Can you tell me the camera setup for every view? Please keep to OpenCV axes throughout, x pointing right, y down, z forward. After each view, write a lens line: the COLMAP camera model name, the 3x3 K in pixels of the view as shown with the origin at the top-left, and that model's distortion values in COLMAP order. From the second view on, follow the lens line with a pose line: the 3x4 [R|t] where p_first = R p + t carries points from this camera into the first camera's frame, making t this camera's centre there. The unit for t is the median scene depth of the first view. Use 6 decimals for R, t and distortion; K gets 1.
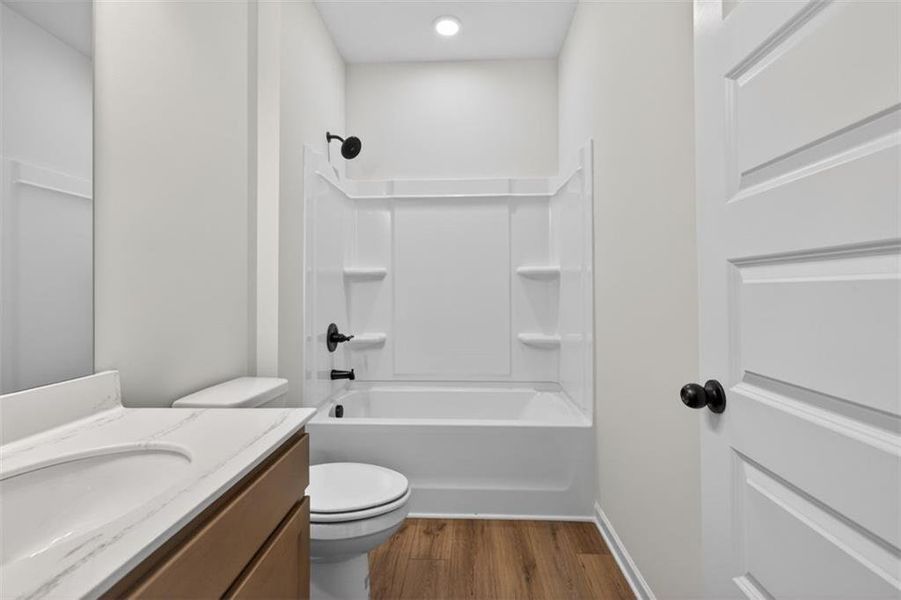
lens RADIAL K [[378.8, 0, 448.5], [0, 378.8, 289.2], [0, 0, 1]] dist [0.003751, -0.000197]
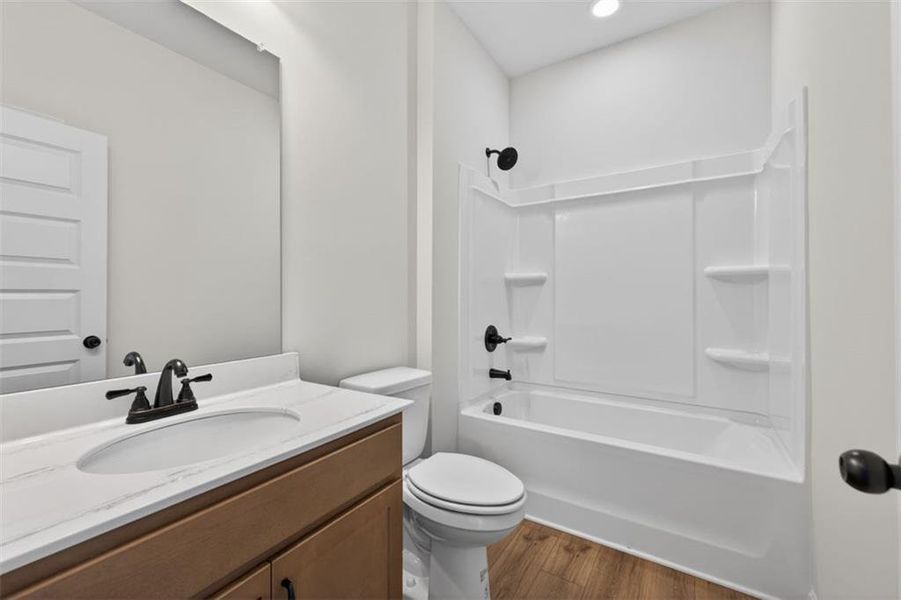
lens RADIAL K [[364.4, 0, 478.9], [0, 364.4, 296.6], [0, 0, 1]] dist [0.008101, 0.000057]
pose [[0.872608, 0.005169, -0.488394, 0.169312], [-0.001227, 0.999964, 0.008392, -0.000800], [0.488420, -0.006724, 0.872583, 0.080844]]
